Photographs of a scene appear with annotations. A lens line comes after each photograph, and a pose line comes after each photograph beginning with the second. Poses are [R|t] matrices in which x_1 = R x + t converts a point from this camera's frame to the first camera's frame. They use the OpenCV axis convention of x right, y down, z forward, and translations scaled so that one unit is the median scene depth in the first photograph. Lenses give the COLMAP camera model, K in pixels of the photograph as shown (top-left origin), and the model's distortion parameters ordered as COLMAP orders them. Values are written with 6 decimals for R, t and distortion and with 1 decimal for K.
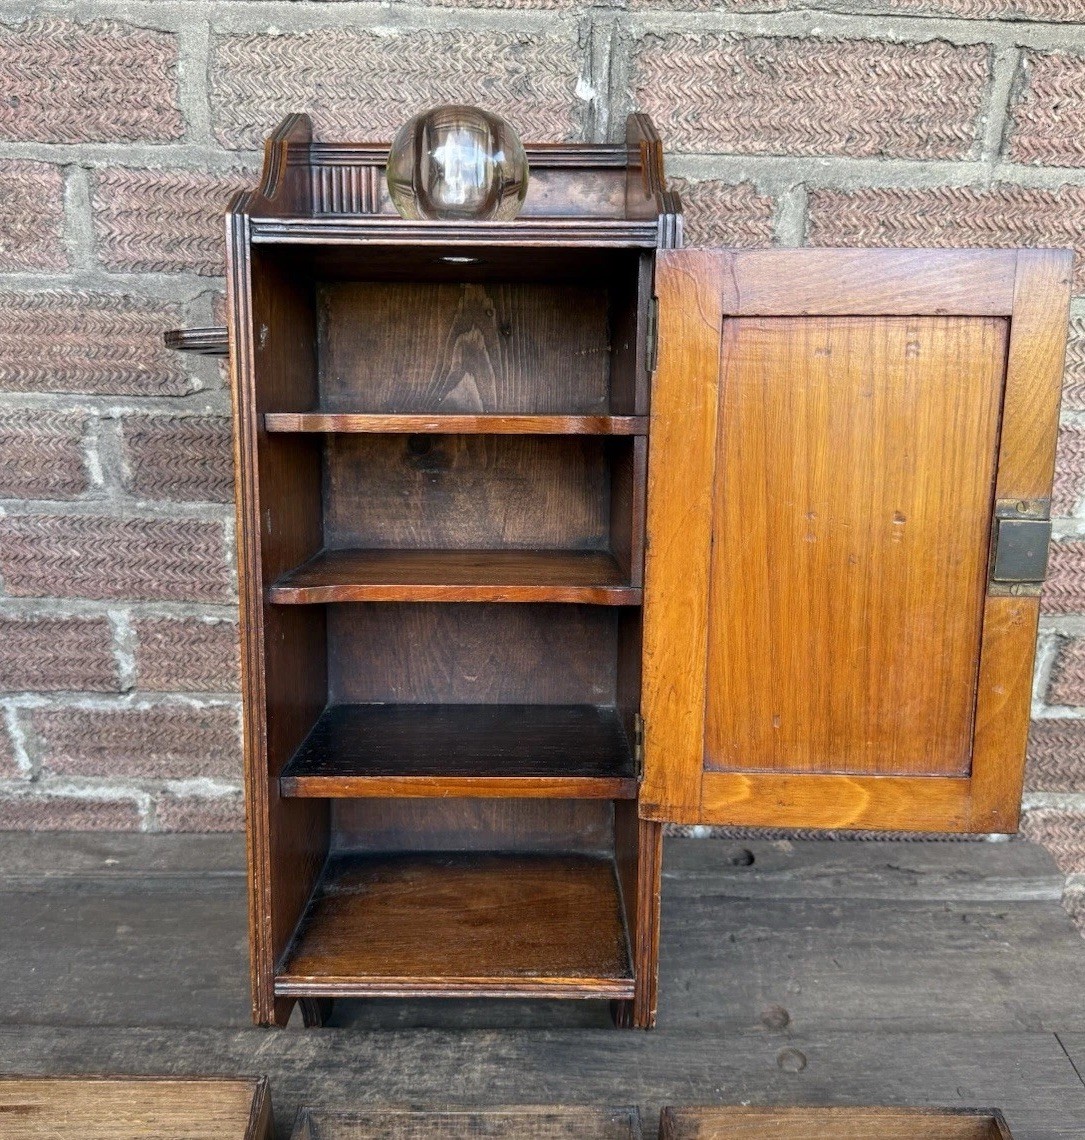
lens RADIAL K [[1296.0, 0, 528.4], [0, 1296.0, 570.4], [0, 0, 1]] dist [0.027836, -0.125301]
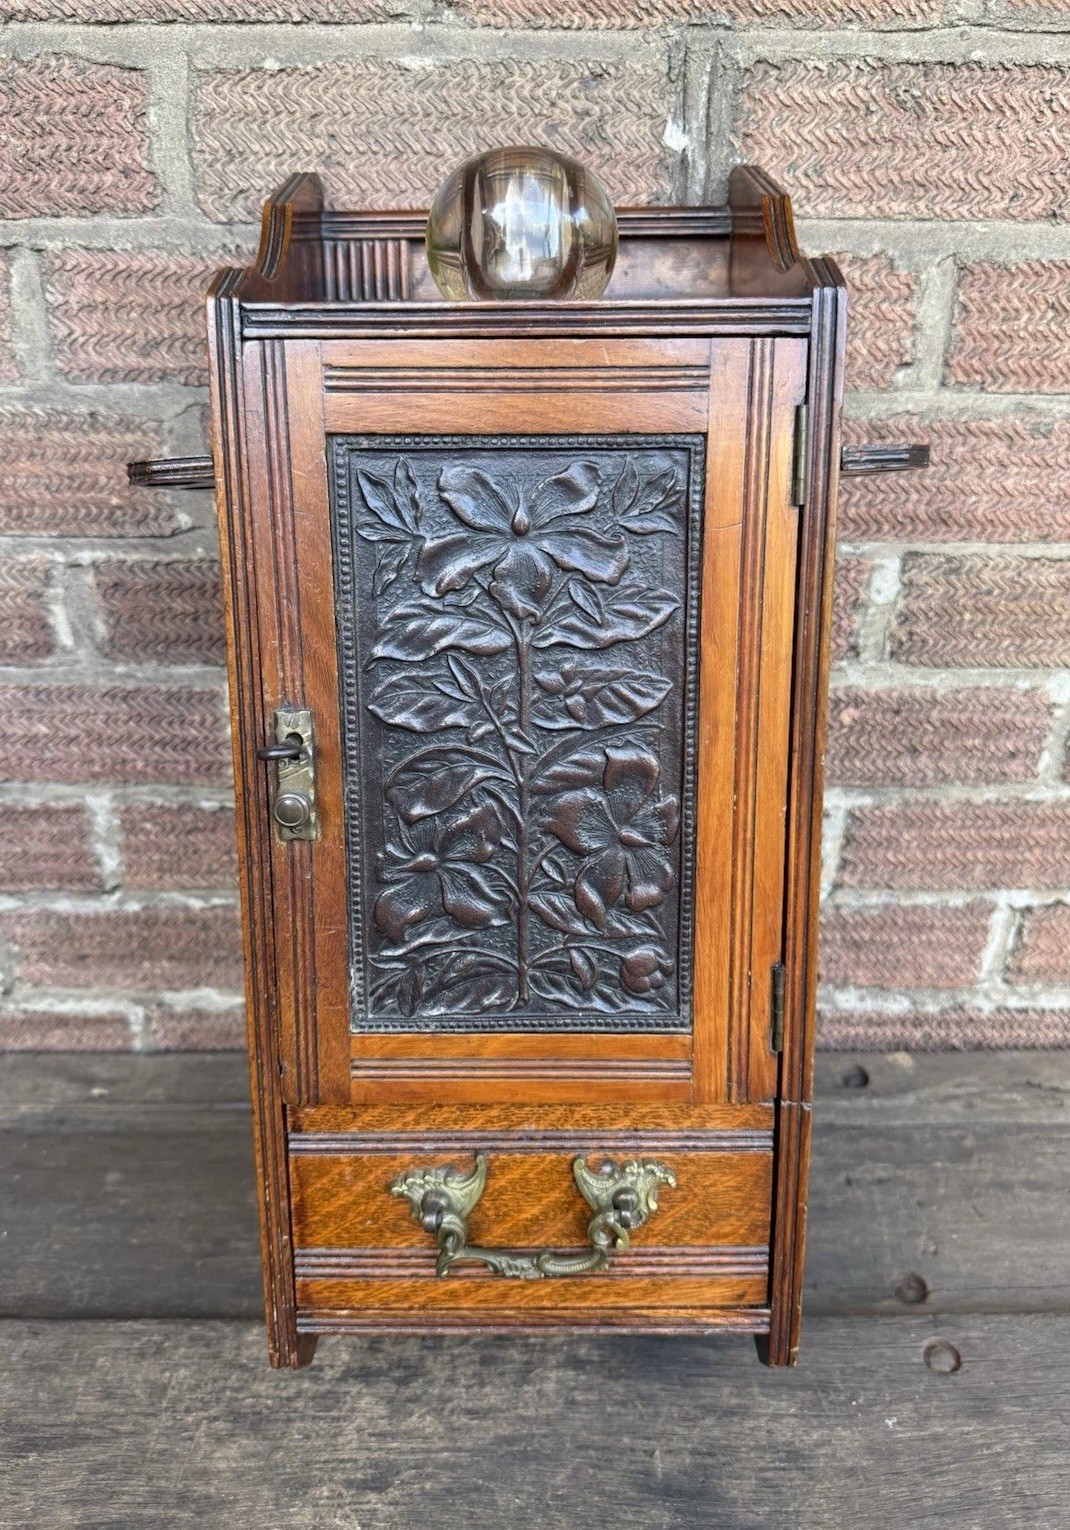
lens RADIAL K [[1306.3, 0, 538.4], [0, 1306.3, 703.5], [0, 0, 1]] dist [-0.033739, 0.011019]
pose [[0.999880, -0.014678, -0.005033, -0.034351], [0.014772, 0.999706, 0.019203, -0.042758], [0.004750, -0.019275, 0.999803, 0.193128]]
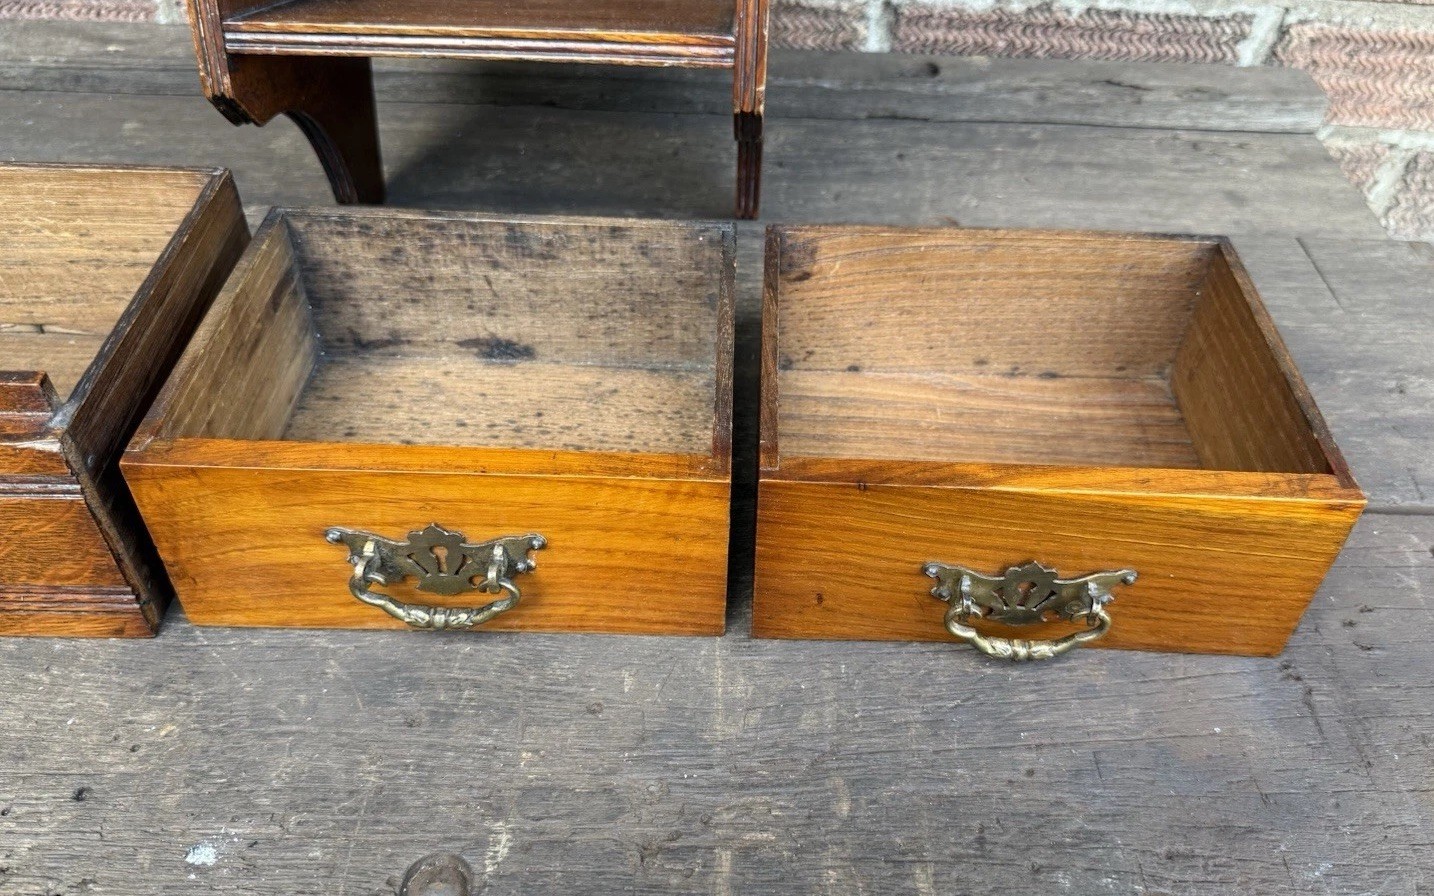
lens RADIAL K [[1302.9, 0, 747.4], [0, 1302.9, 540.4], [0, 0, 1]] dist [-0.007992, -0.019203]
pose [[0.999716, 0.023114, 0.005741, 0.070356], [-0.023666, 0.937131, 0.348176, 0.251667], [0.002668, -0.348213, 0.937412, 0.189336]]
